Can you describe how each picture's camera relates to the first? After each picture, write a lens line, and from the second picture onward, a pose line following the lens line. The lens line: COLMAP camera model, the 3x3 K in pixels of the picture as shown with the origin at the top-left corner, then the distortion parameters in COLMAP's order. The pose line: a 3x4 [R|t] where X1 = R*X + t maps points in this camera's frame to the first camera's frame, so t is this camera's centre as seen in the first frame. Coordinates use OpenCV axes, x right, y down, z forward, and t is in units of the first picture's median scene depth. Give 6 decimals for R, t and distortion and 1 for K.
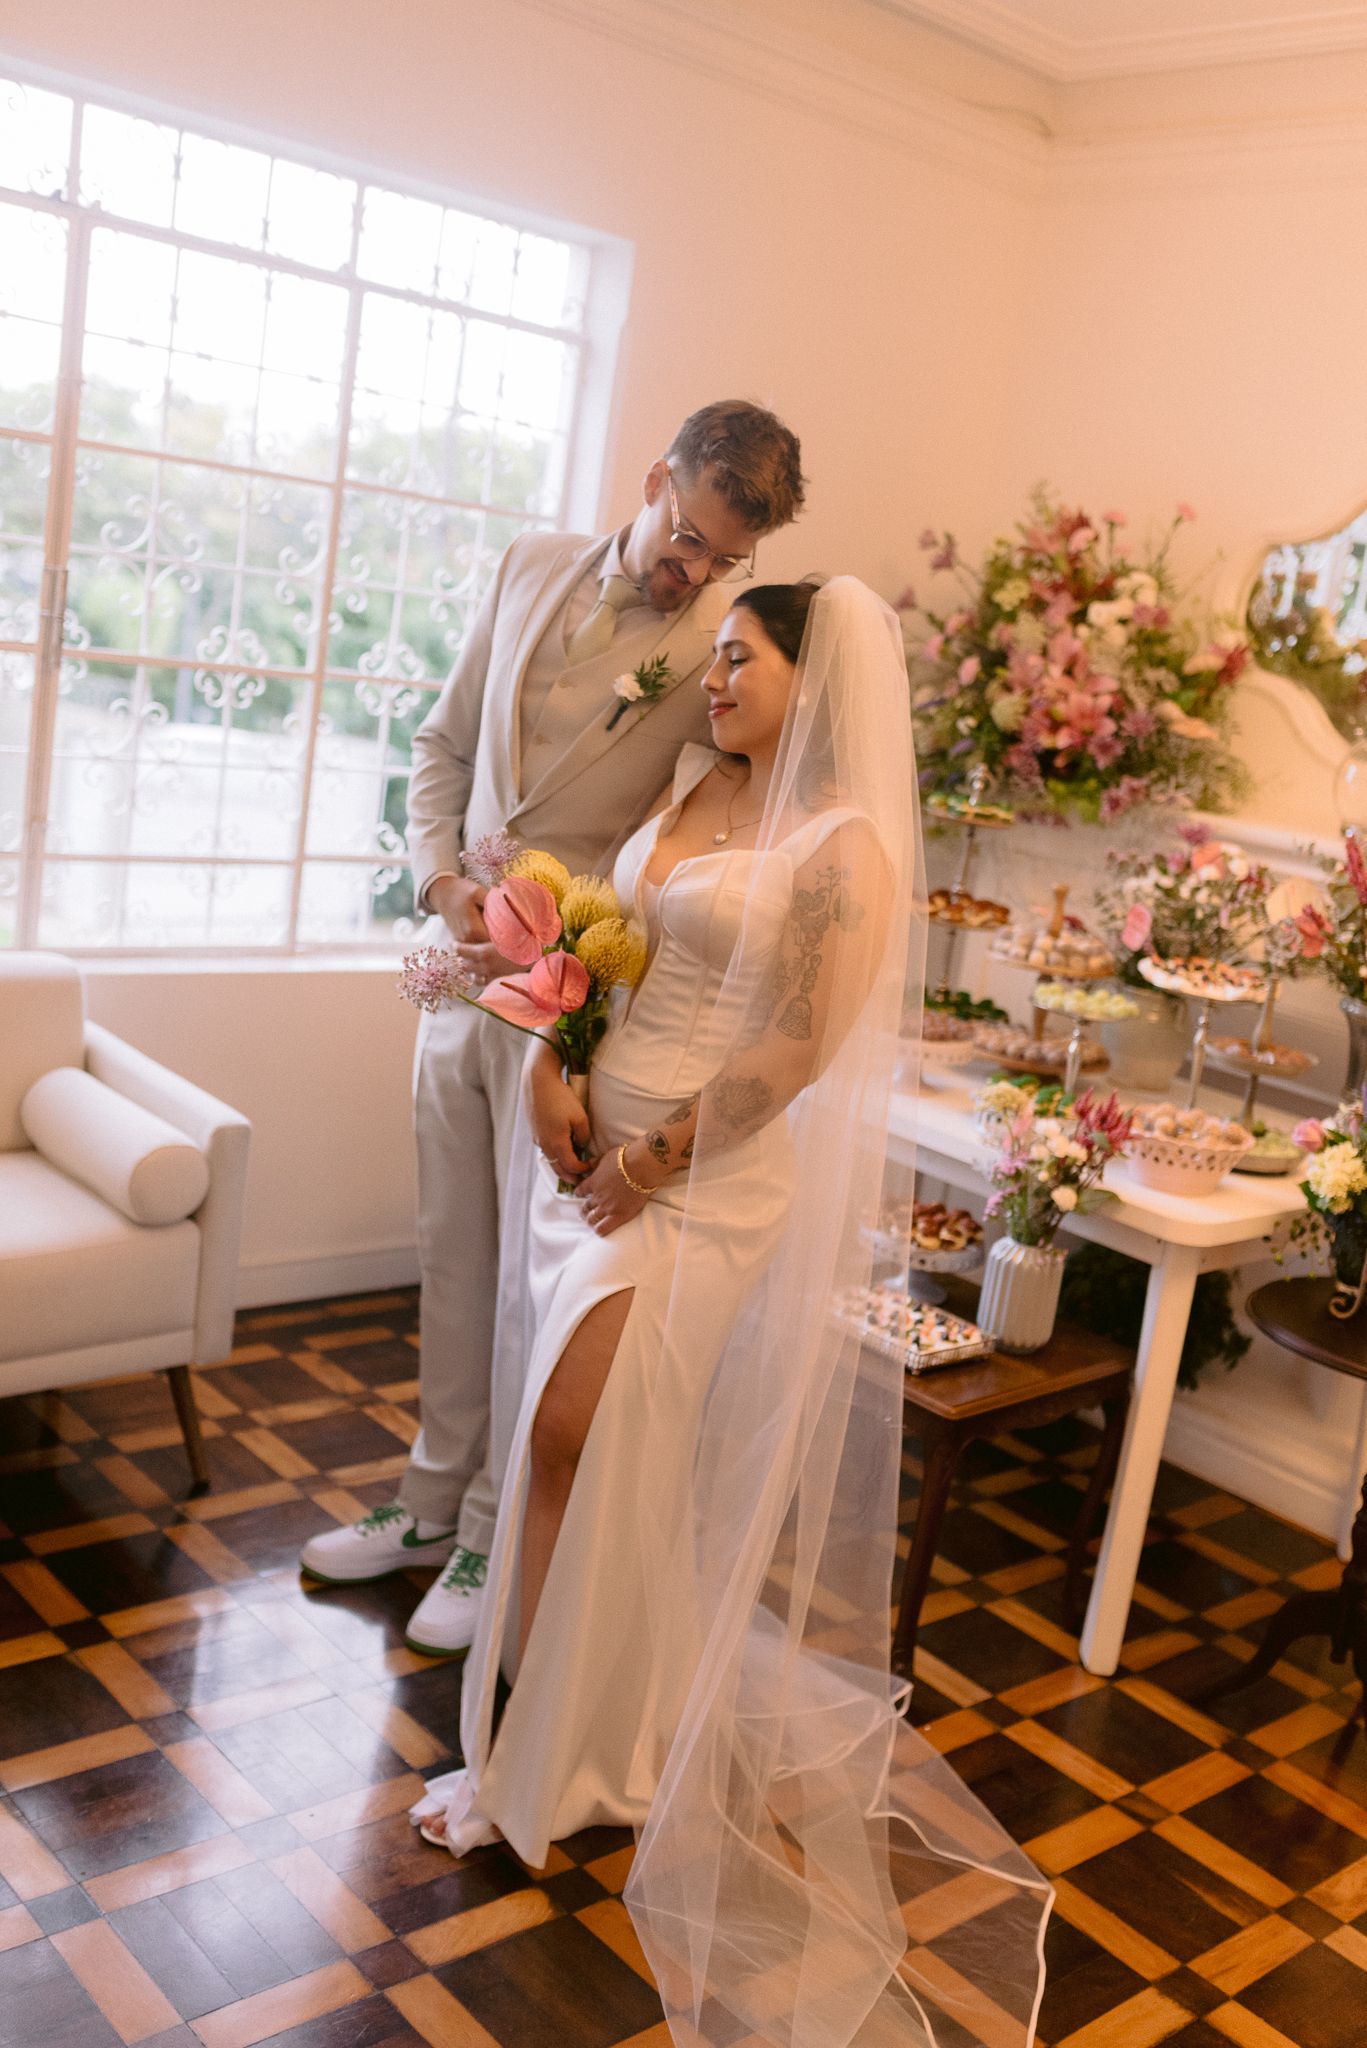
lens RADIAL K [[2009.2, 0, 676.8], [0, 2009.2, 989.4], [0, 0, 1]] dist [0.005611, 0.008937]
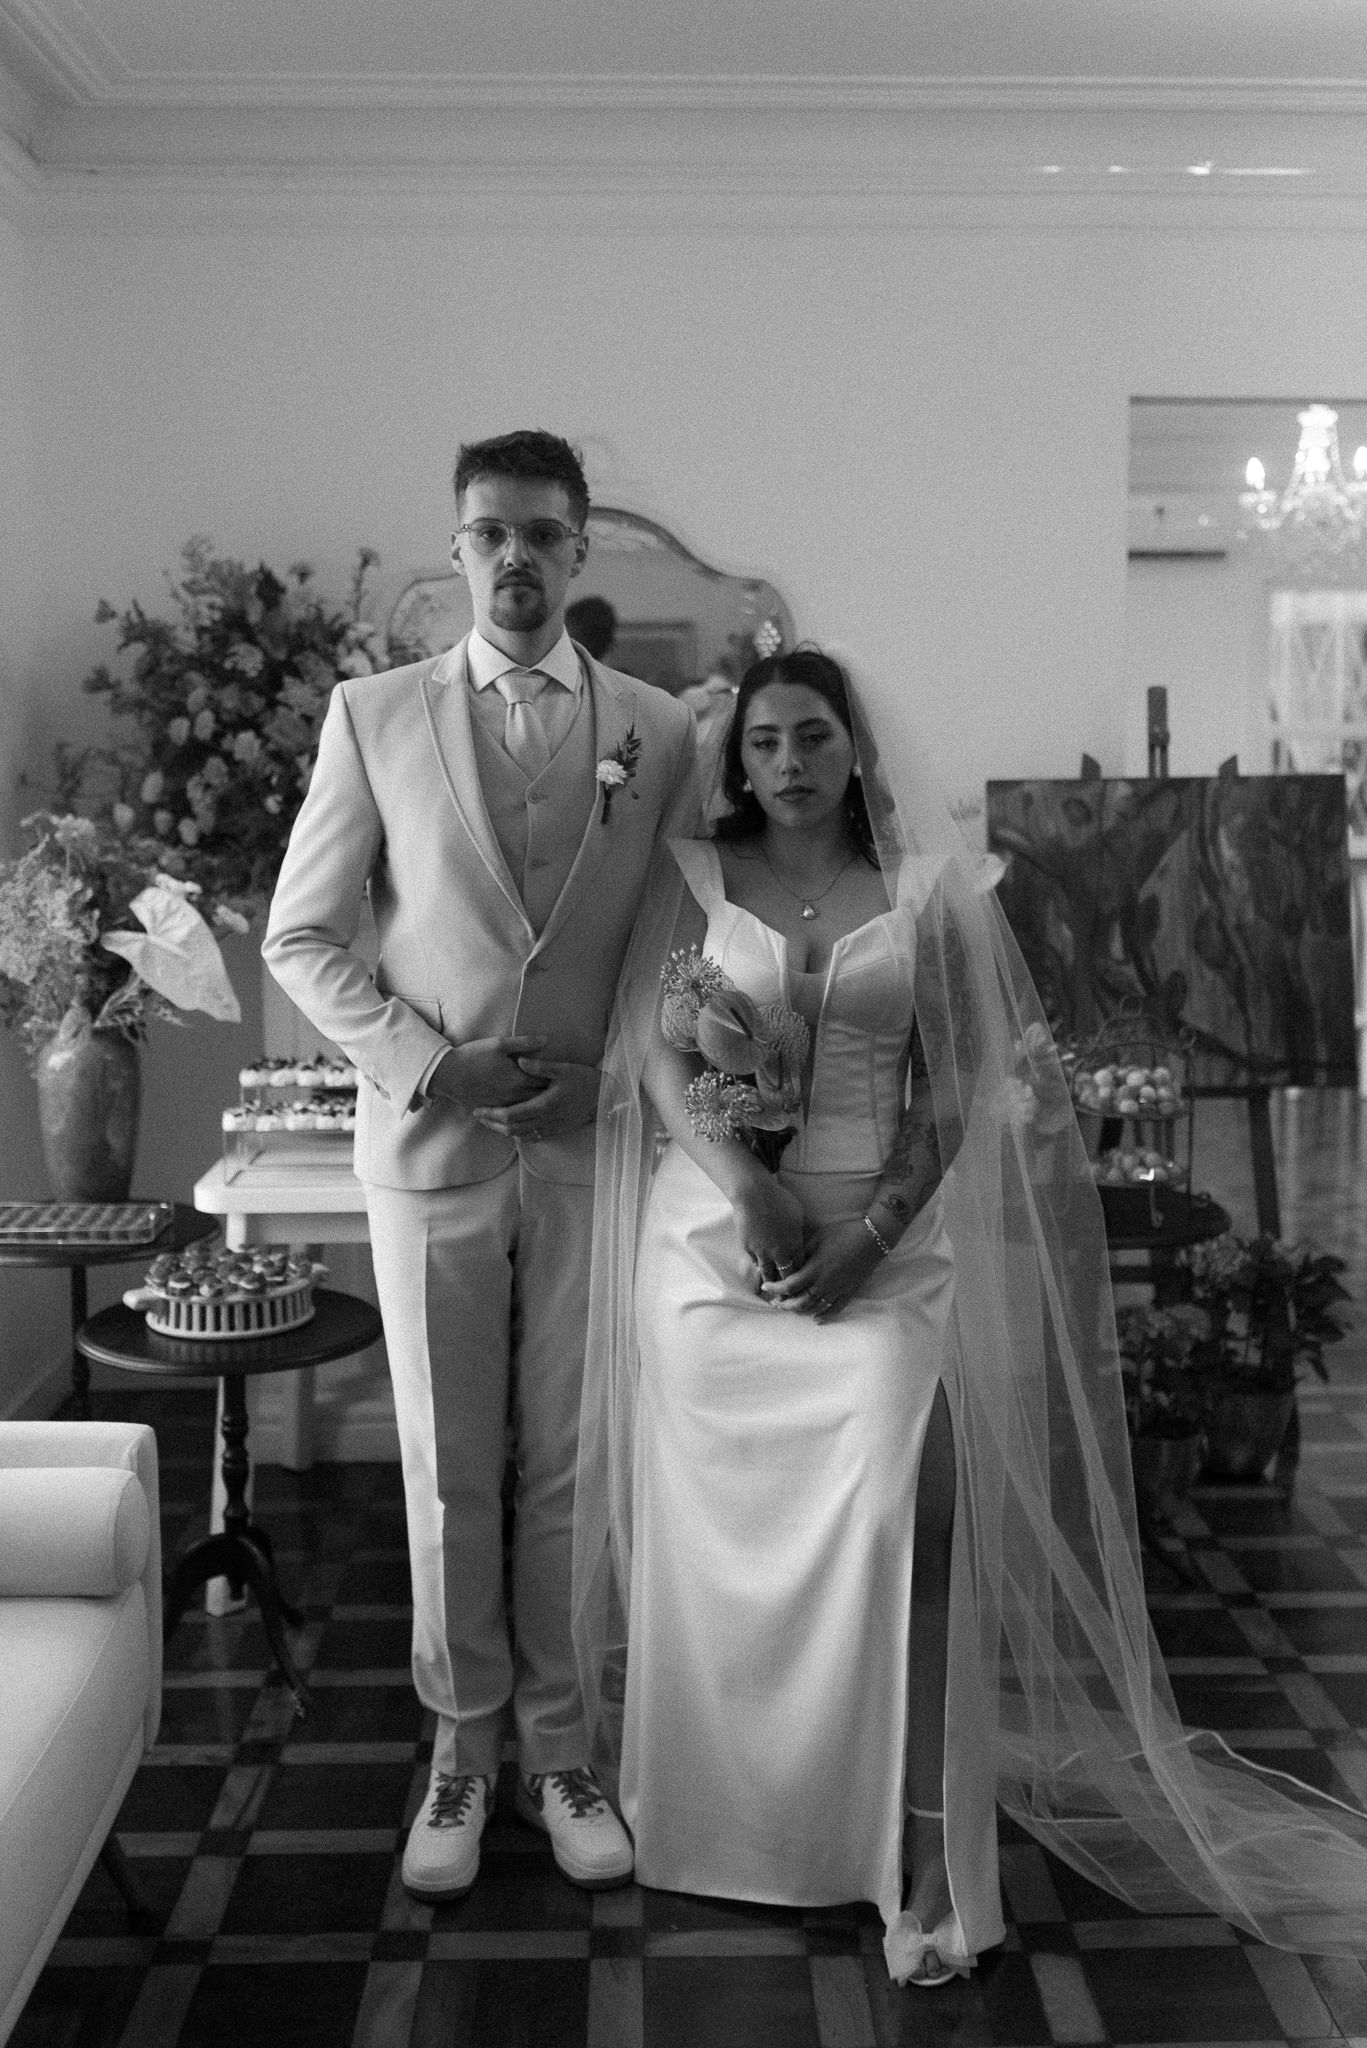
lens RADIAL K [[2009.2, 0, 676.8], [0, 2009.2, 989.4], [0, 0, 1]] dist [0.005611, 0.008937]
pose [[0.640143, -0.250030, 0.726431, -0.641068], [0.252846, 0.961448, 0.108108, -0.138741], [-0.725456, 0.114471, 0.678683, 0.314849]]
